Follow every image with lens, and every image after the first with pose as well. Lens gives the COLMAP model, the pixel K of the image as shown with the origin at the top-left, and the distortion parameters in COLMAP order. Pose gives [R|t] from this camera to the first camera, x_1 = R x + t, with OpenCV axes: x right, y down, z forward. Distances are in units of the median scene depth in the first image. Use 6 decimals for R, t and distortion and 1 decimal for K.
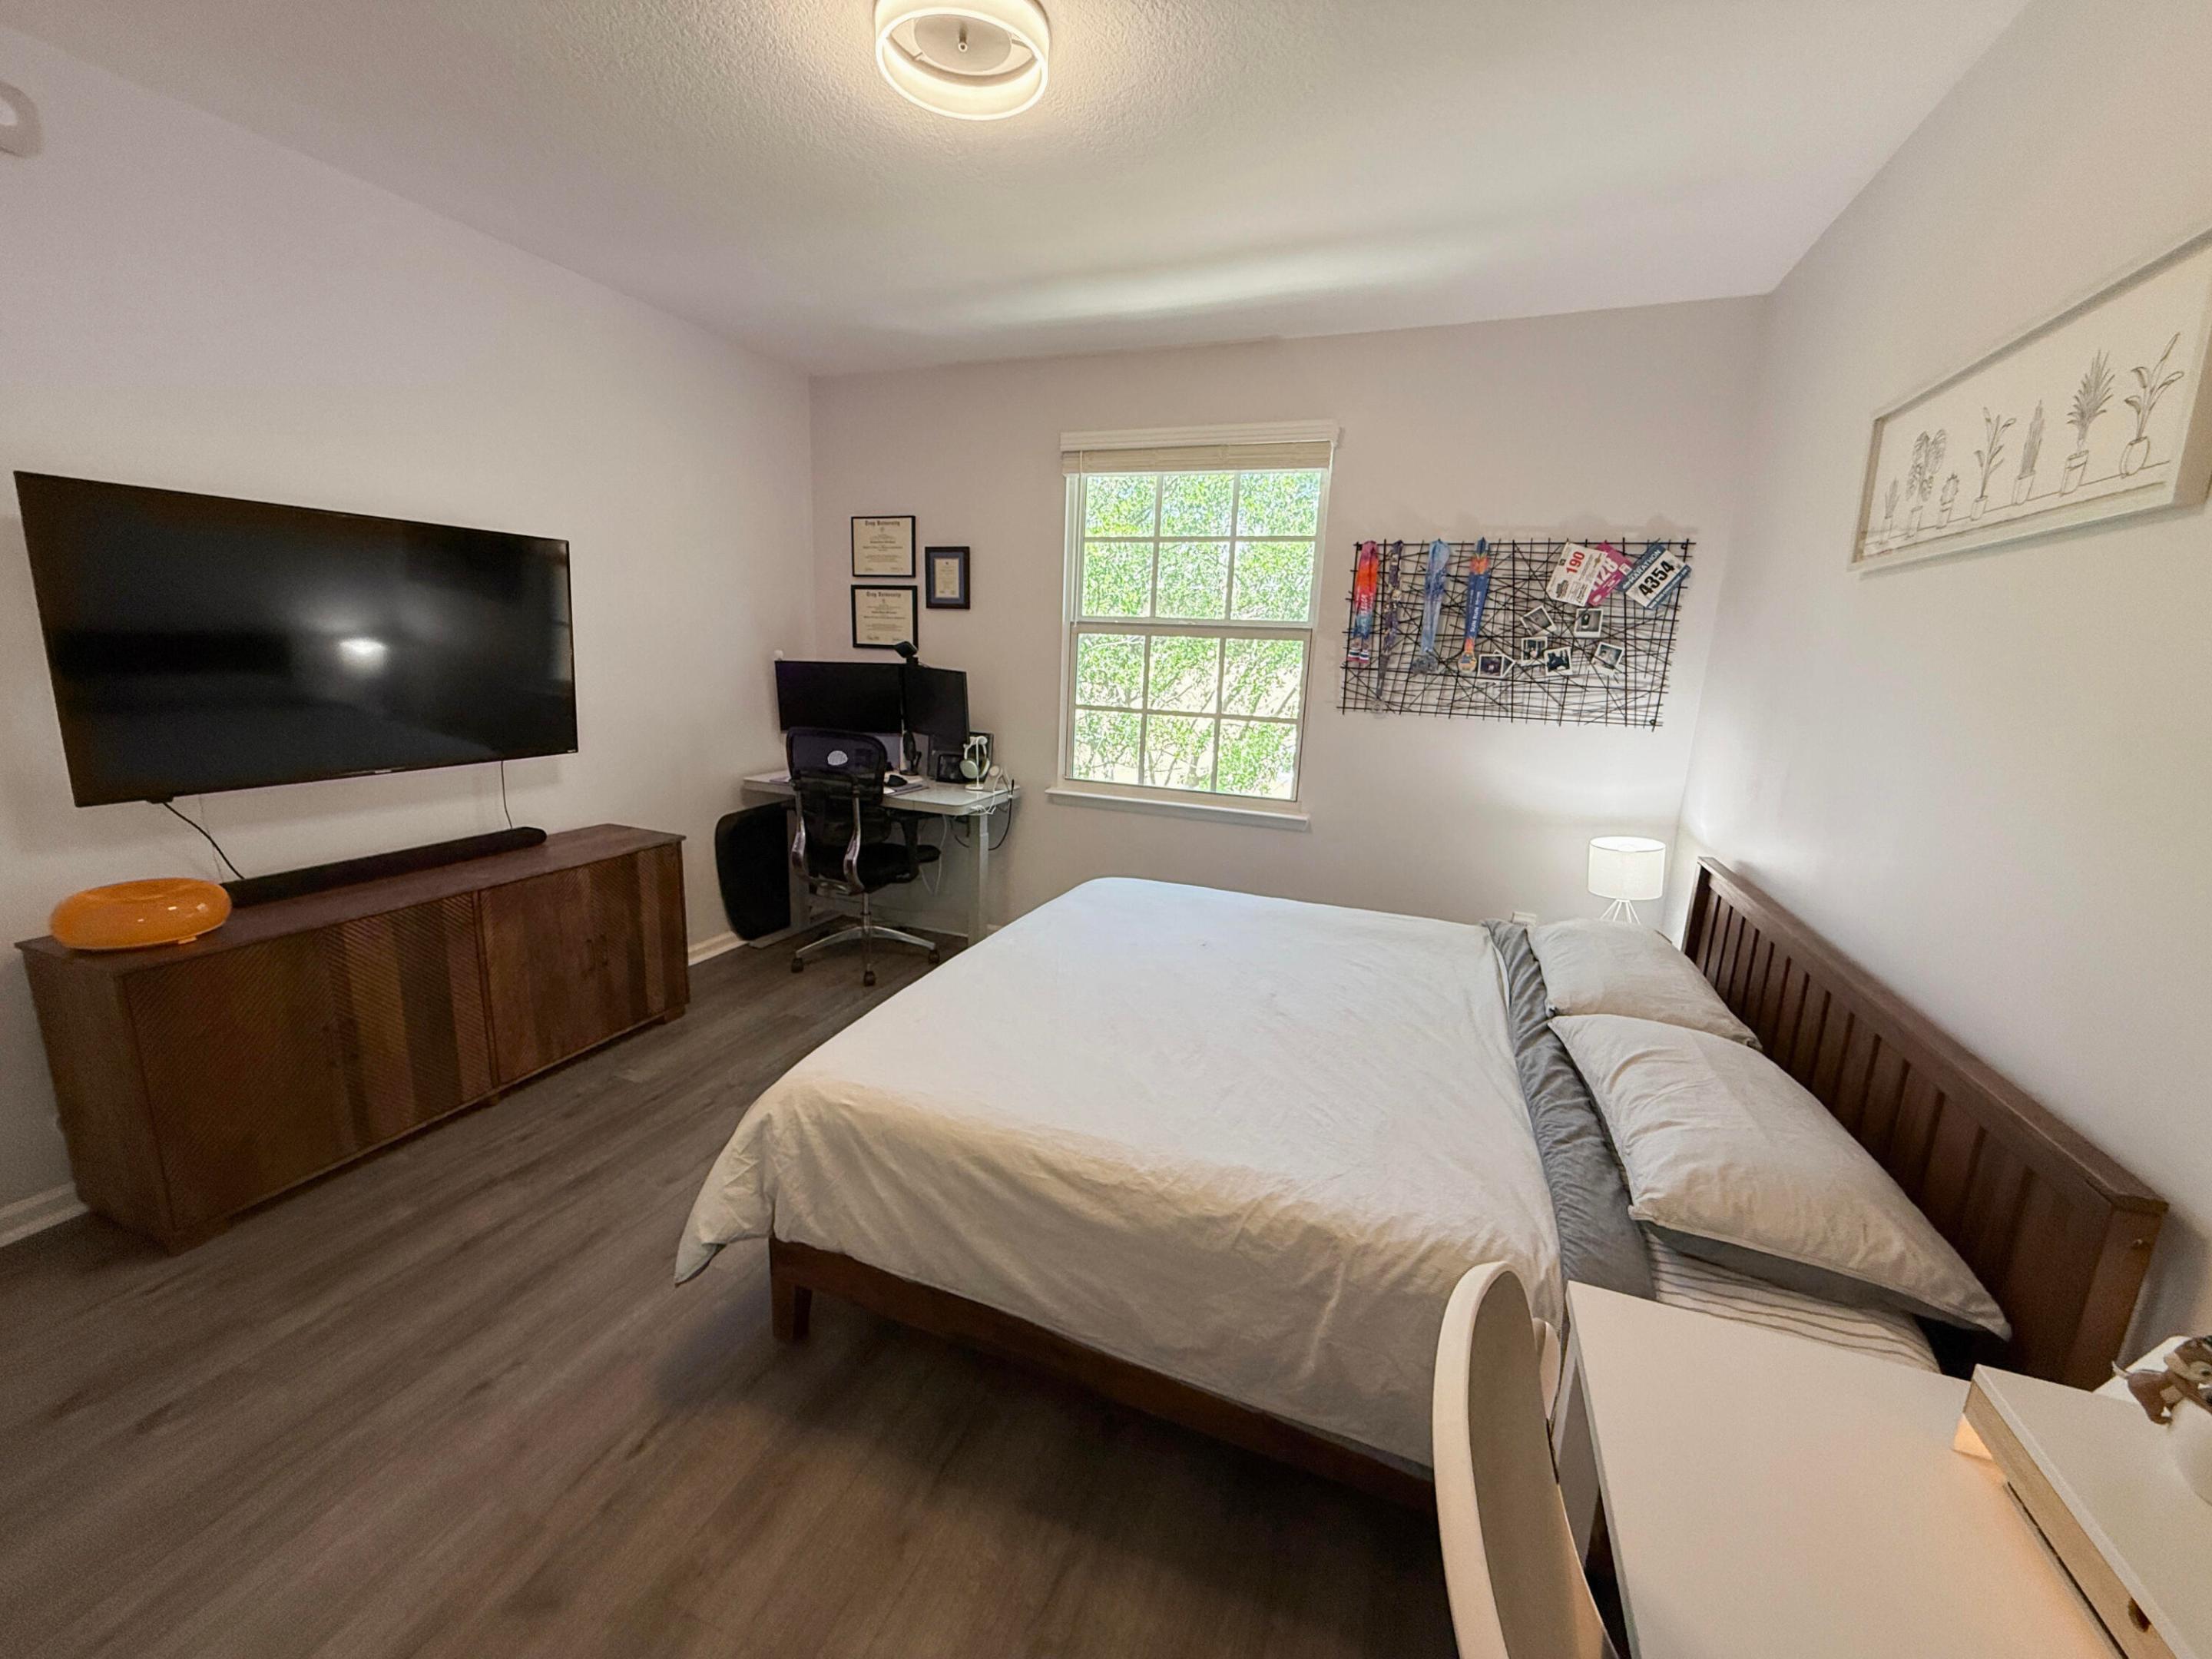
lens RADIAL K [[900.8, 0, 1106.0], [0, 900.8, 829.5], [0, 0, 1]] dist [-0.001456, -0.000313]
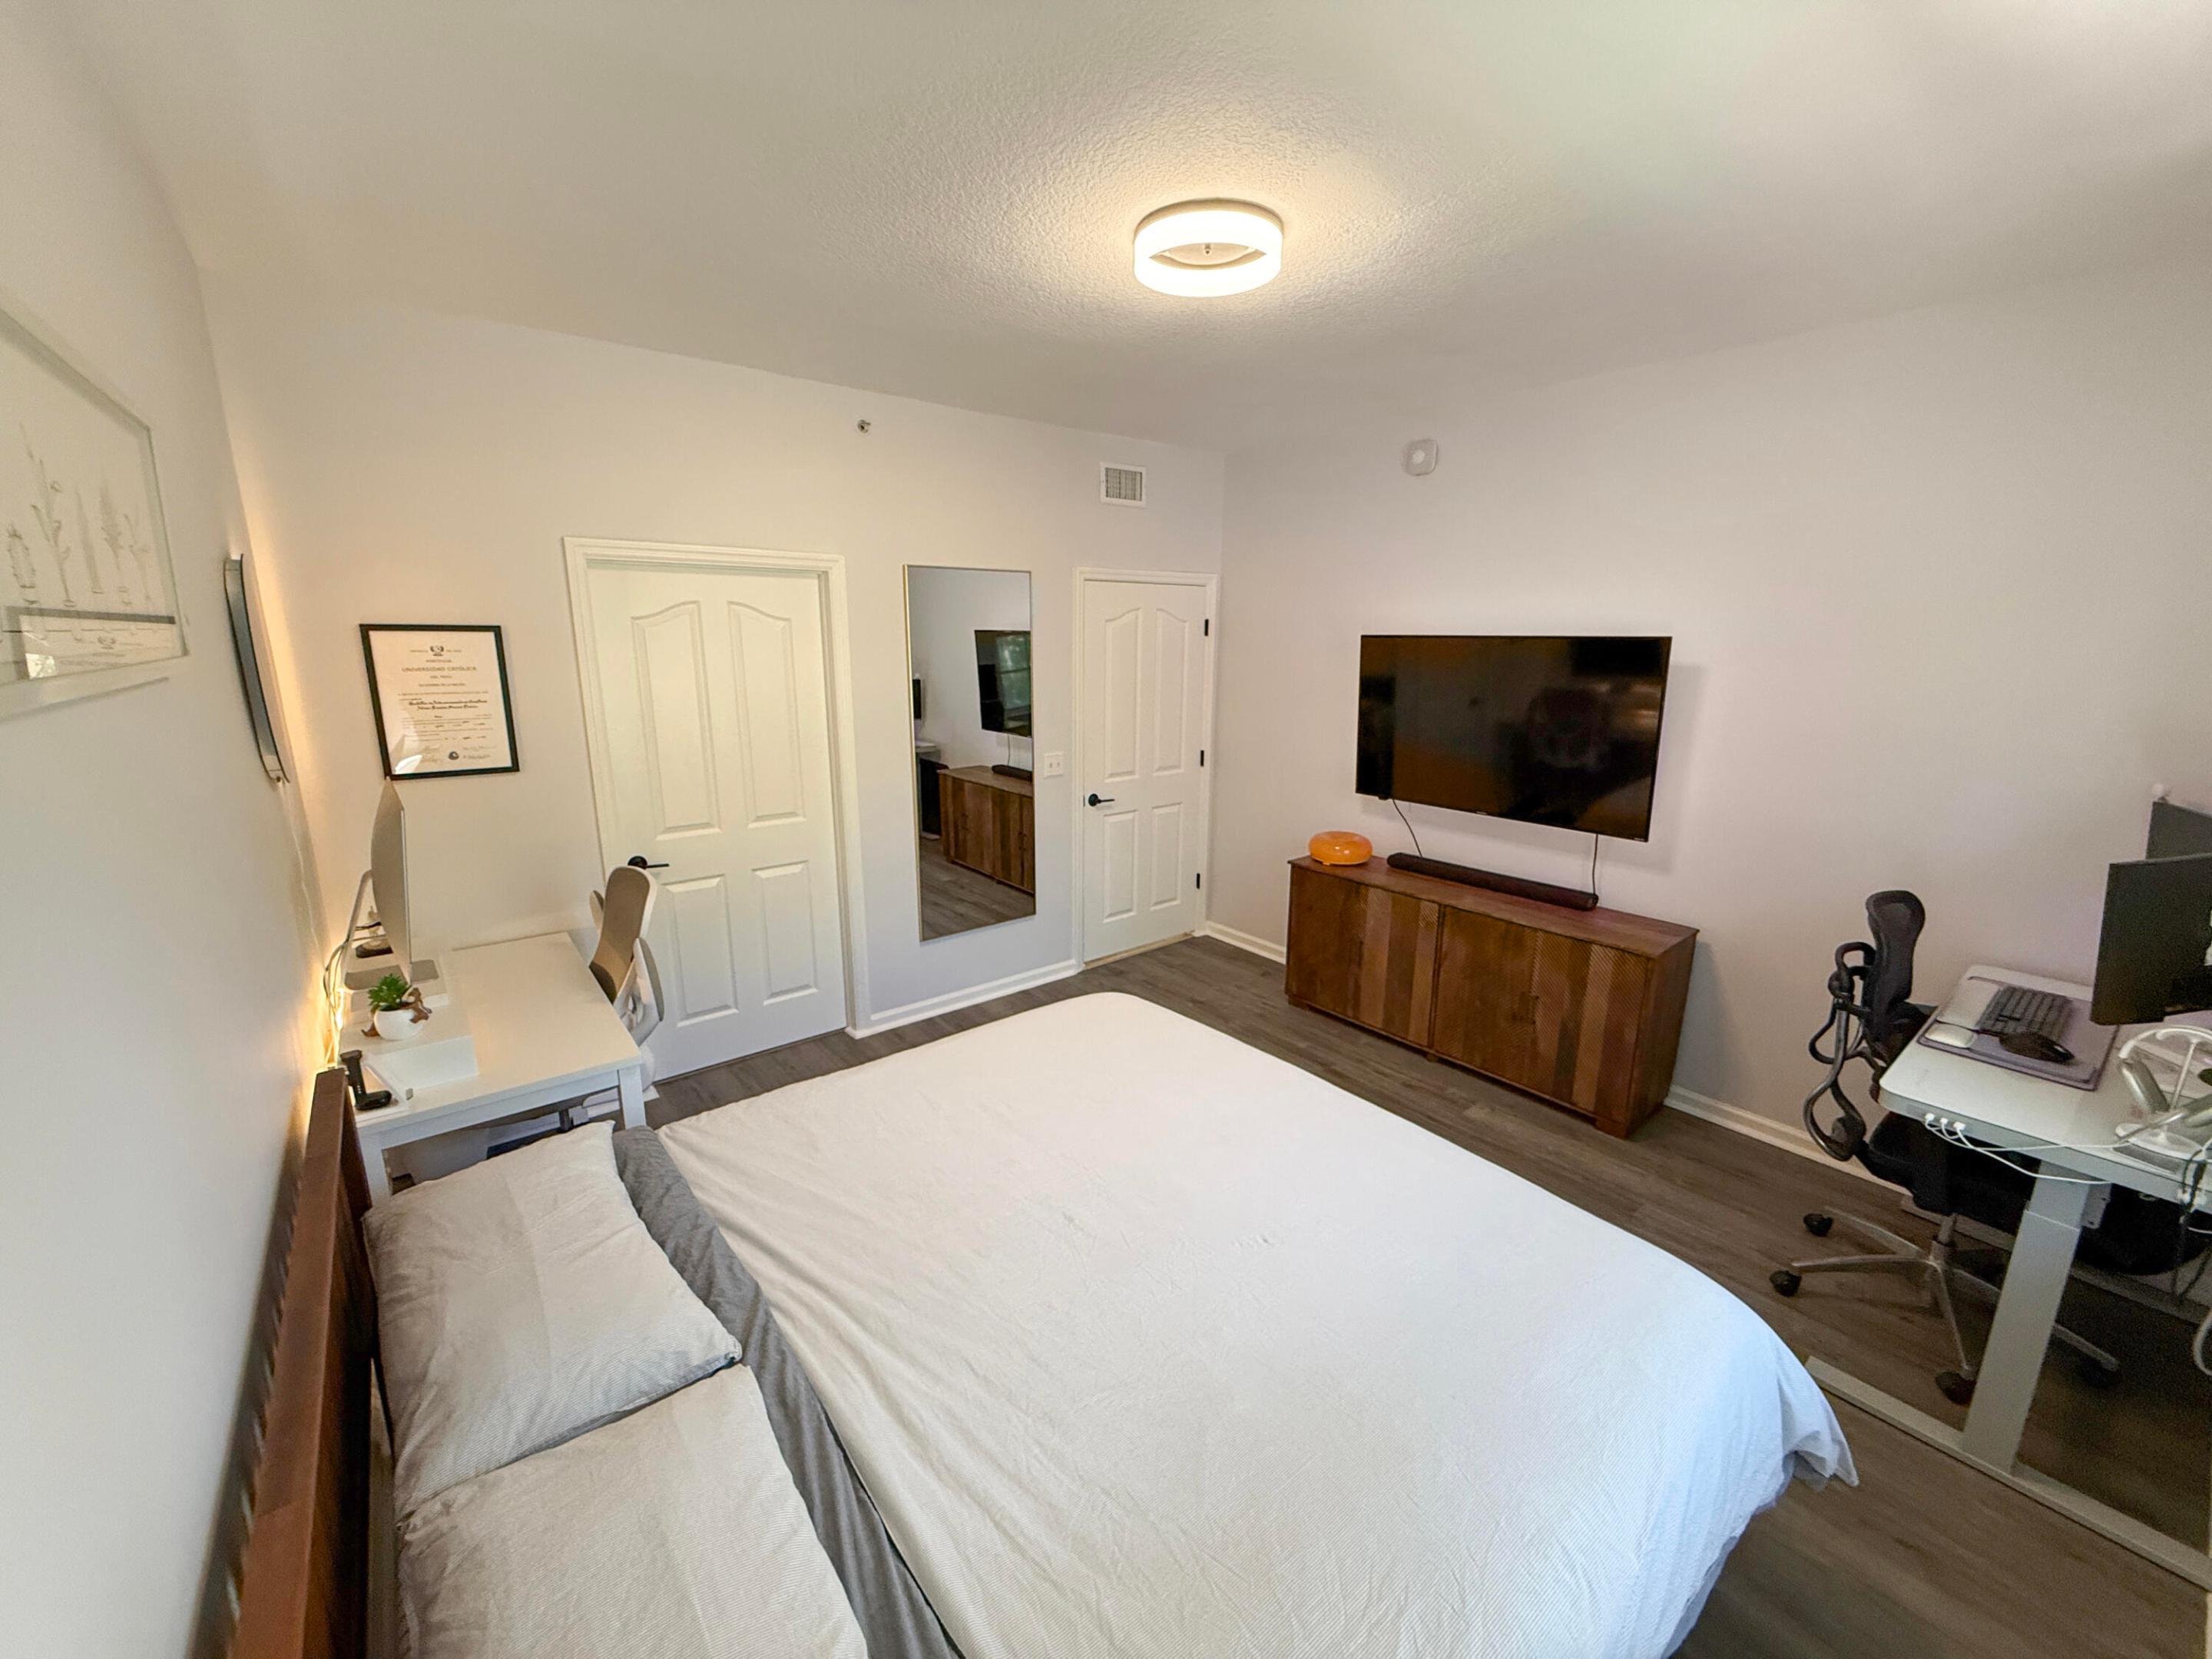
lens RADIAL K [[890.0, 0, 1106.0], [0, 890.0, 829.5], [0, 0, 1]] dist [-0.001456, 0.000107]
pose [[-0.504846, 0.155016, -0.849176, 0.531537], [-0.196718, 0.937197, 0.288036, -0.253289], [0.840495, 0.312462, -0.442646, 0.880498]]
